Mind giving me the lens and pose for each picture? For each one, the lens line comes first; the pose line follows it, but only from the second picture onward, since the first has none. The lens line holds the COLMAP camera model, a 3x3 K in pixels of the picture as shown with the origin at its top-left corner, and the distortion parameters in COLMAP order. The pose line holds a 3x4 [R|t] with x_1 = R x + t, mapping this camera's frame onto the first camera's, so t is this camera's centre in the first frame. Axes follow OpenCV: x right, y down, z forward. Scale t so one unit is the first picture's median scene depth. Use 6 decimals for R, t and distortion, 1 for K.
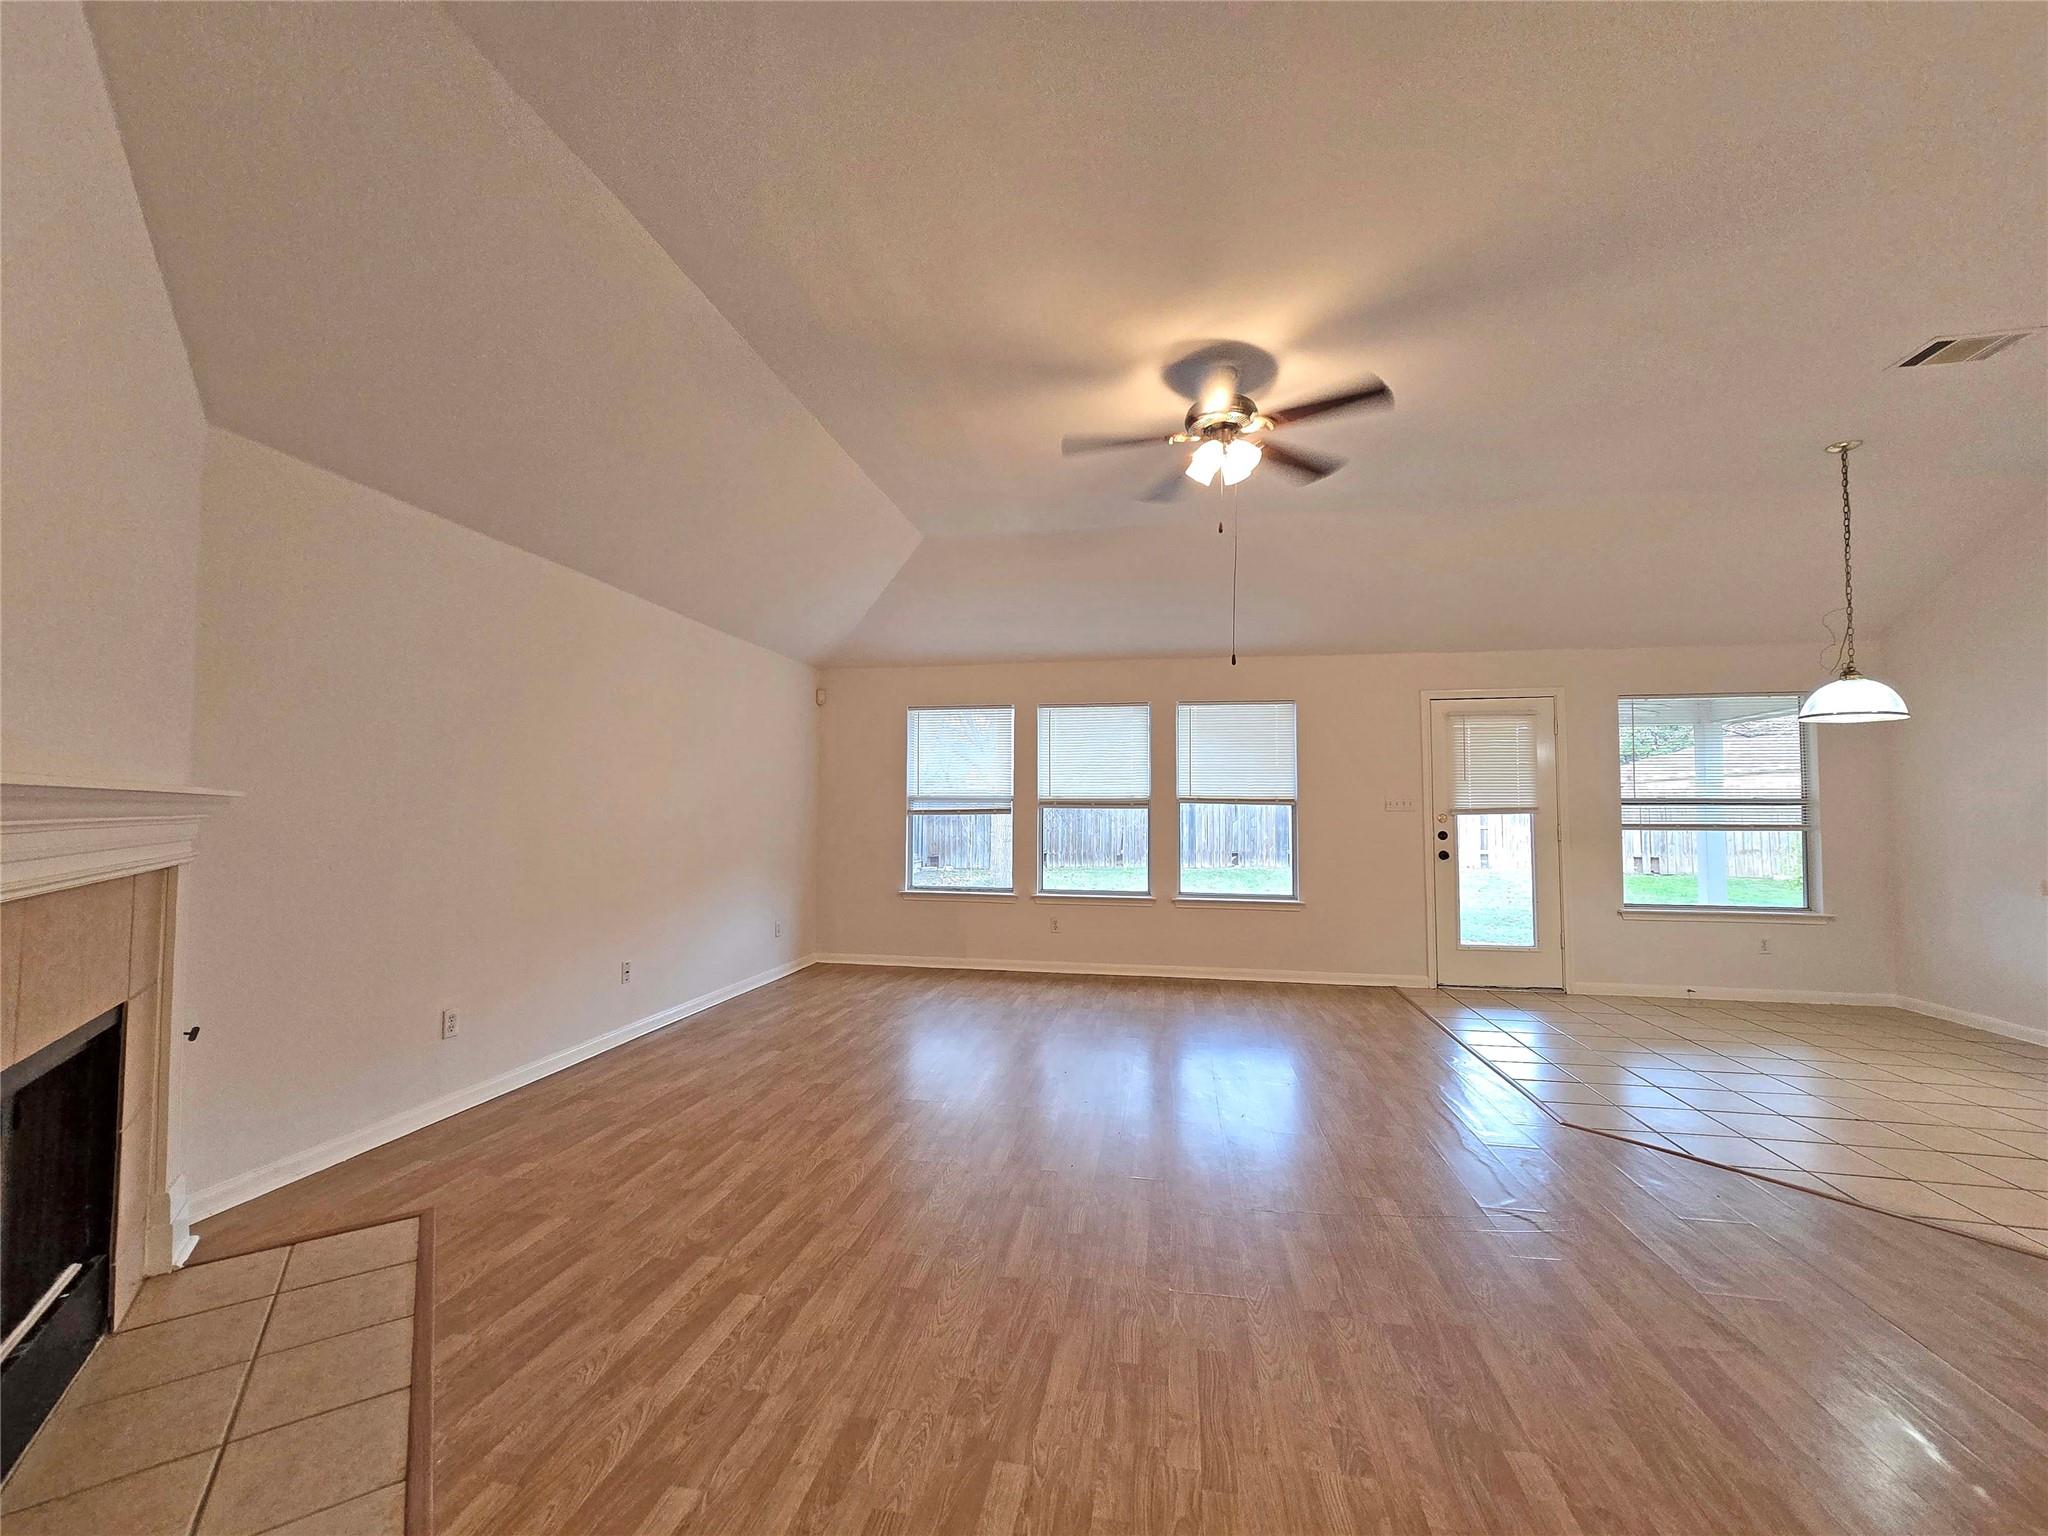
lens RADIAL K [[838.5, 0, 1020.5], [0, 838.5, 780.3], [0, 0, 1]] dist [-0.000855, 0.000624]
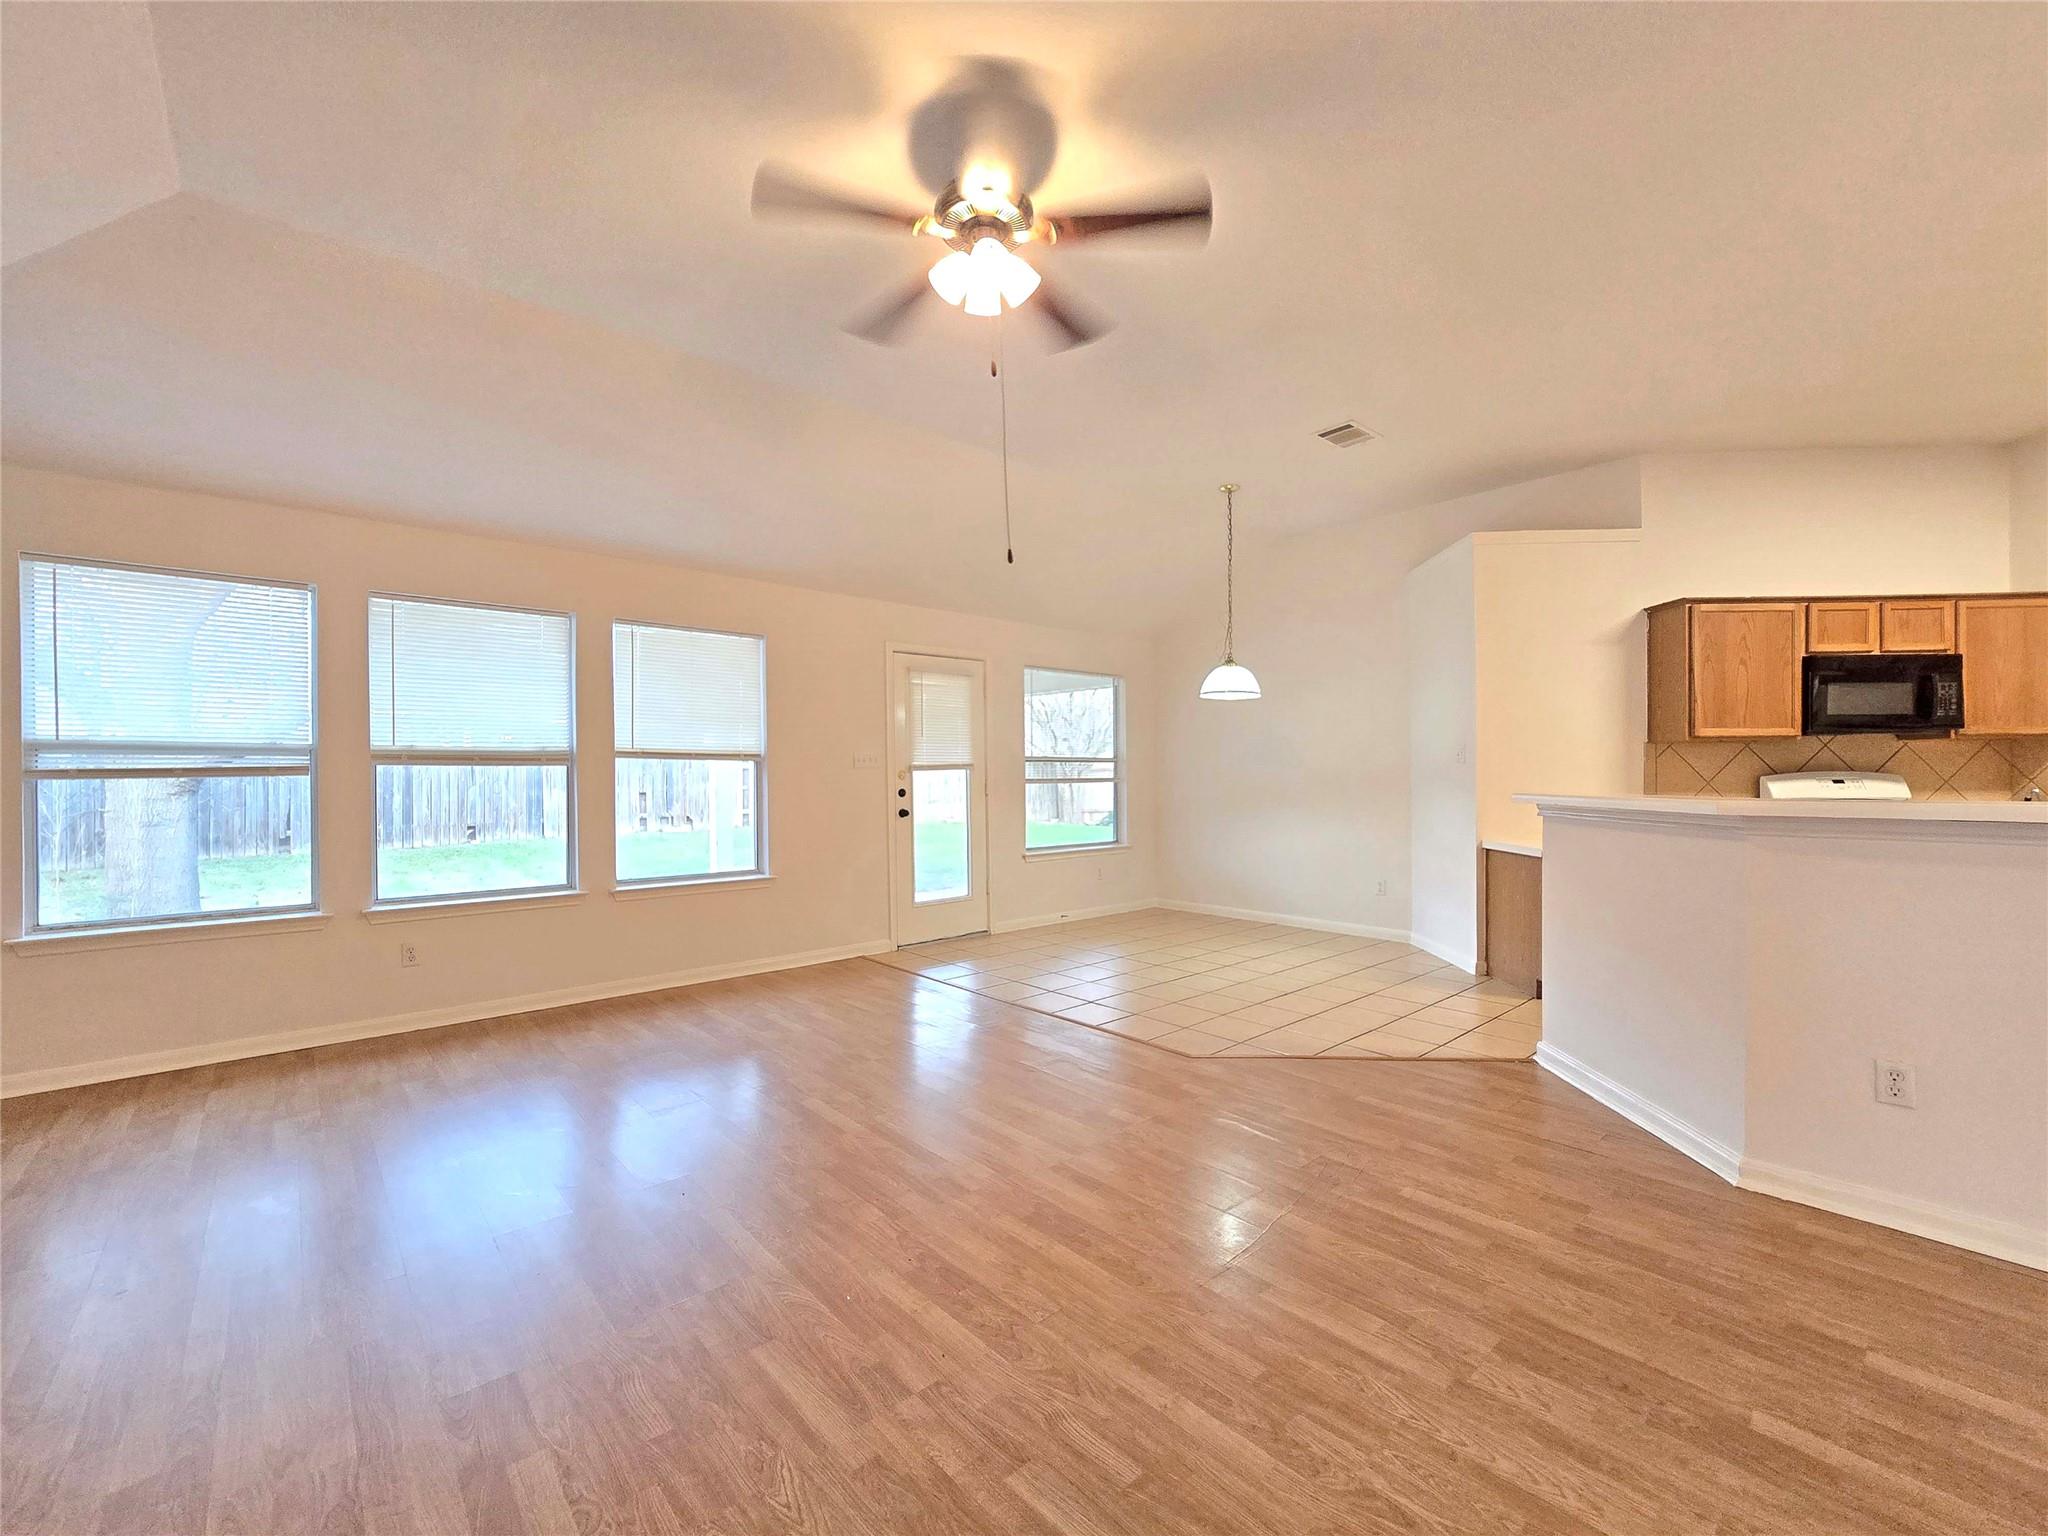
lens RADIAL K [[838.5, 0, 1020.5], [0, 838.5, 780.3], [0, 0, 1]] dist [-0.000855, 0.000624]
pose [[0.617006, -0.013160, 0.786848, -0.177899], [-0.021582, 0.999201, 0.033635, 0.015538], [-0.786662, -0.037734, 0.616229, 0.294215]]
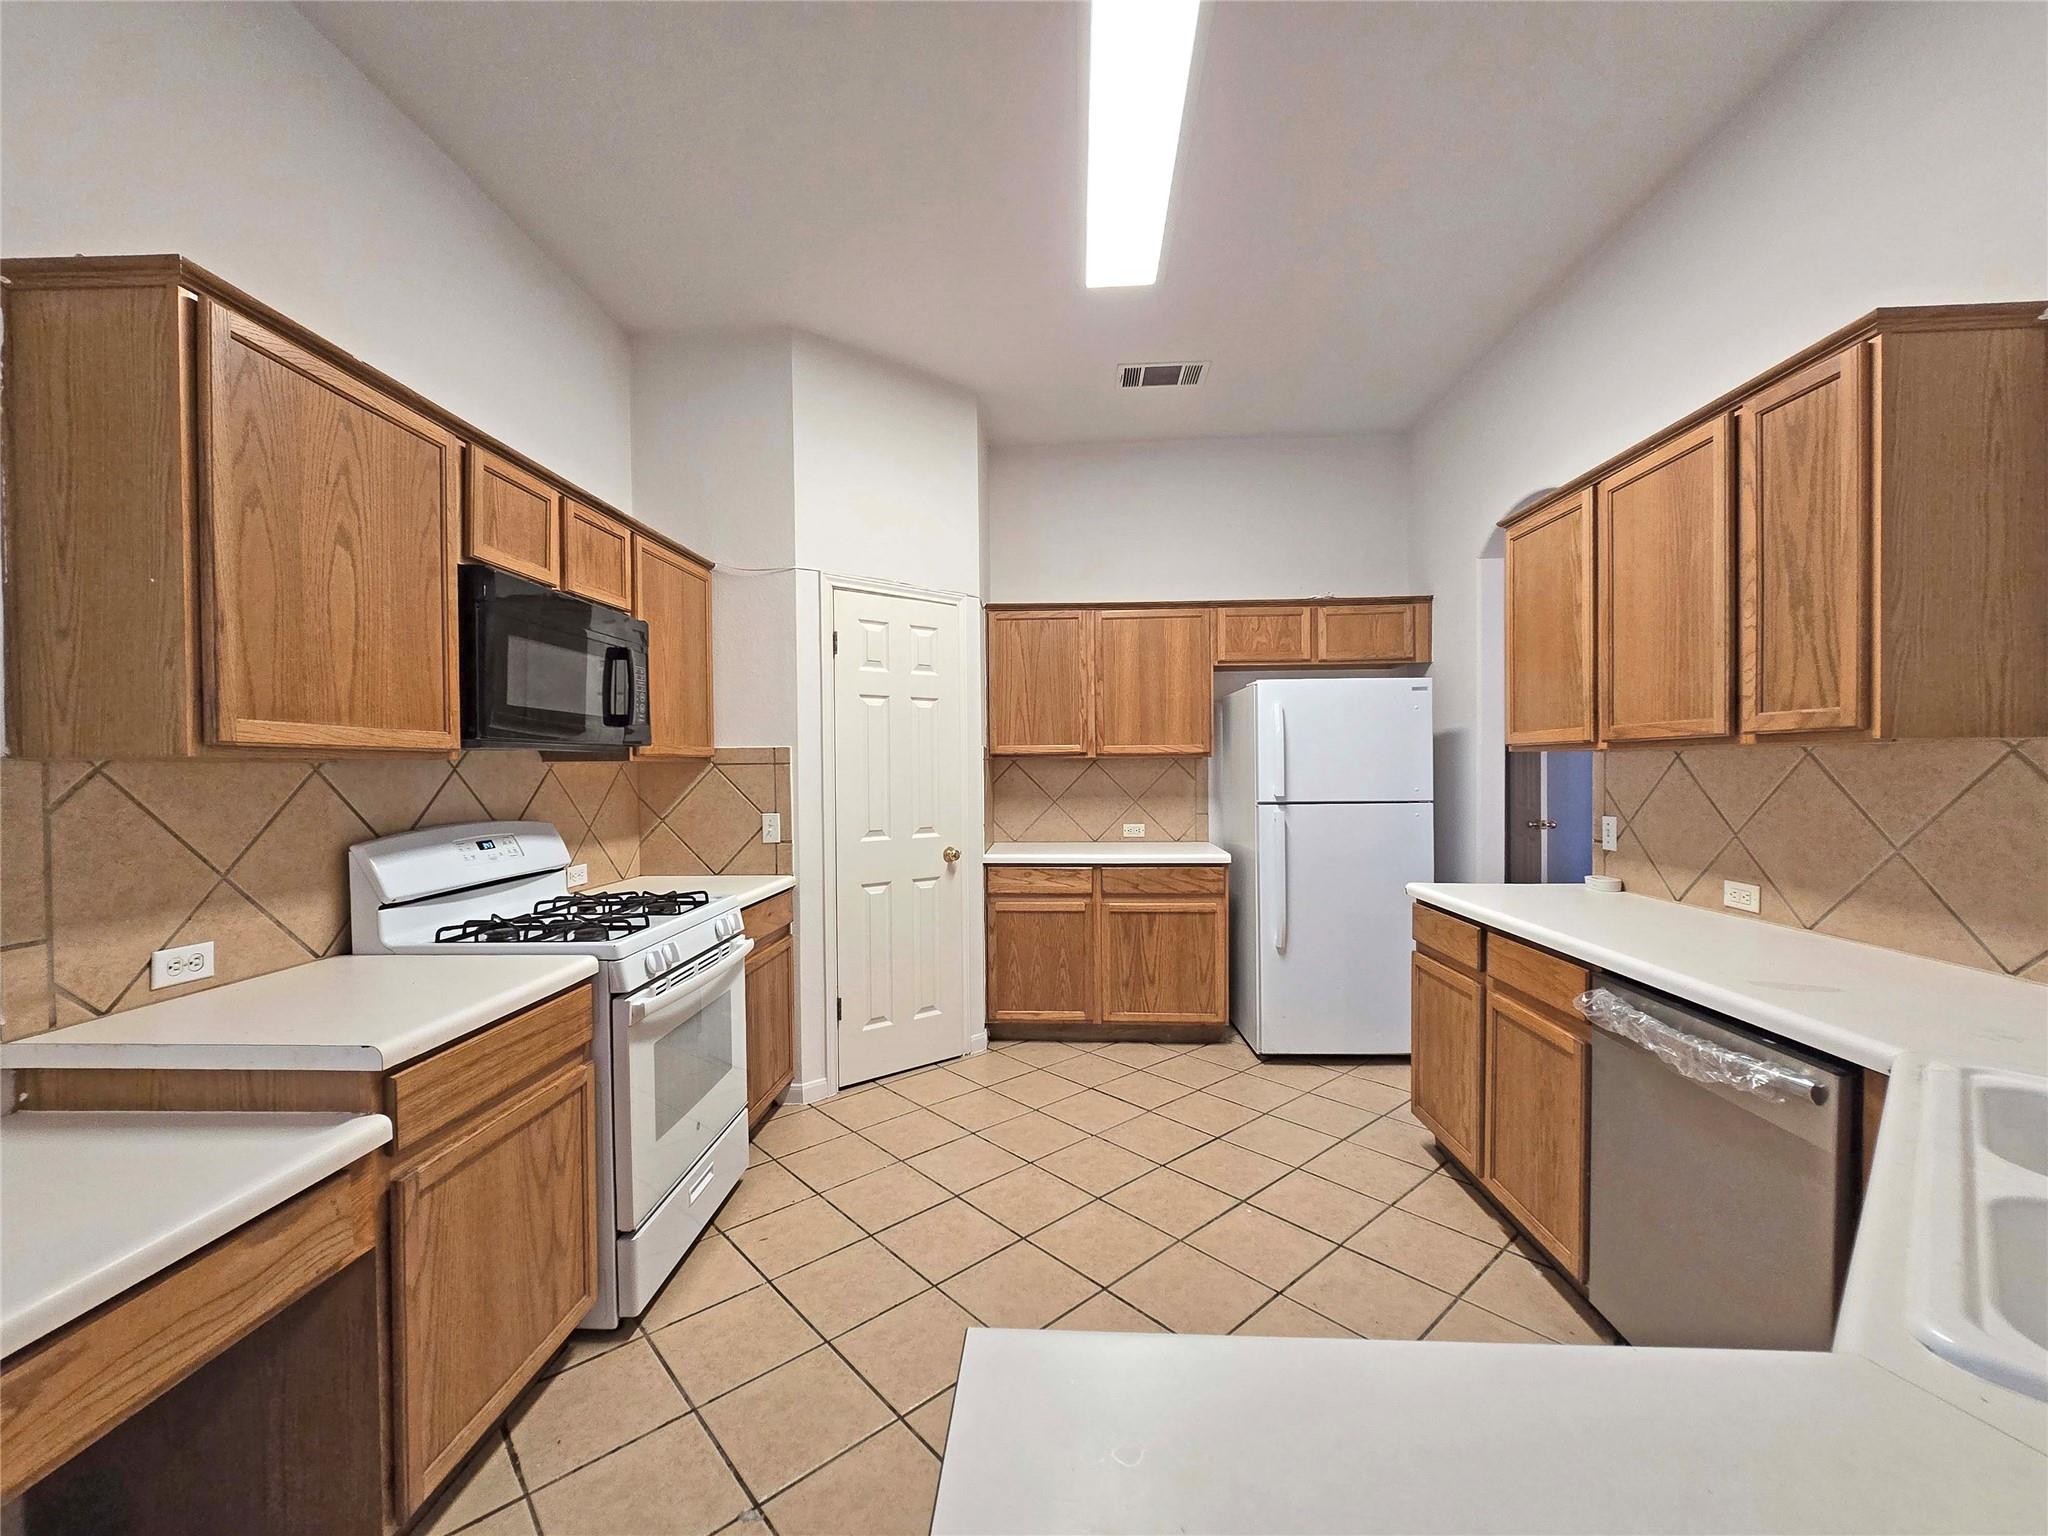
lens RADIAL K [[838.5, 0, 1020.5], [0, 838.5, 780.3], [0, 0, 1]] dist [-0.000855, 0.000624]
pose [[-0.789807, -0.011536, 0.613246, 0.495870], [-0.023214, 0.999669, -0.011092, -0.004879], [-0.612915, -0.022997, -0.789814, 0.329672]]
